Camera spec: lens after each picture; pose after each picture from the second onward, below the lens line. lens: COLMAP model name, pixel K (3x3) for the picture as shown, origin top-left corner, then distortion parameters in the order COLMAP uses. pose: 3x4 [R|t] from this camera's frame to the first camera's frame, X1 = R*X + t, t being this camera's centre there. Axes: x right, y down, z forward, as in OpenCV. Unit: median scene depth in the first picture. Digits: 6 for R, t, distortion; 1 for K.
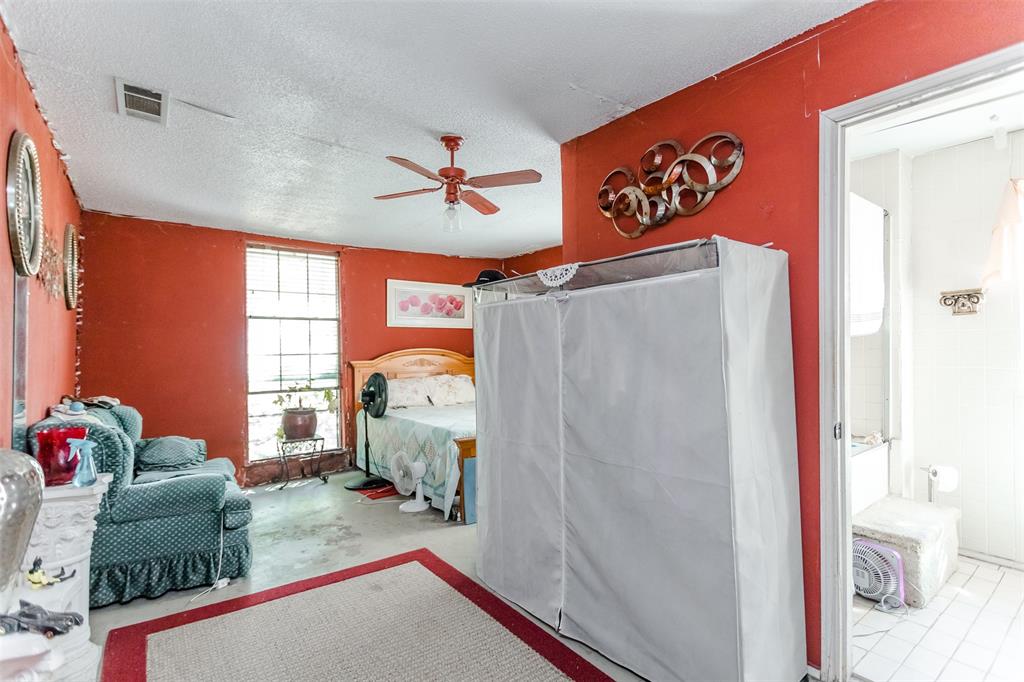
lens RADIAL K [[493.4, 0, 511.3], [0, 493.4, 343.3], [0, 0, 1]] dist [0.004090, -0.000869]
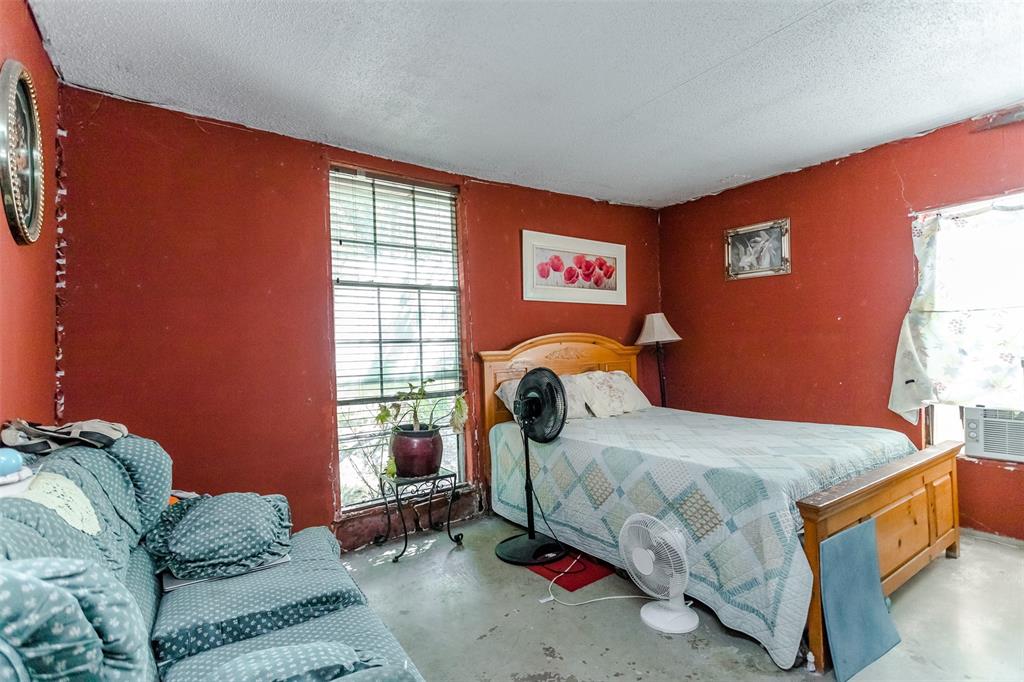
lens RADIAL K [[493.4, 0, 513.2], [0, 493.4, 343.5], [0, 0, 1]] dist [0.004090, -0.000869]
pose [[0.999304, -0.012769, -0.035053, -0.276368], [0.012990, 0.999897, 0.006095, 0.023676], [0.034972, -0.006546, 0.999367, 0.370361]]
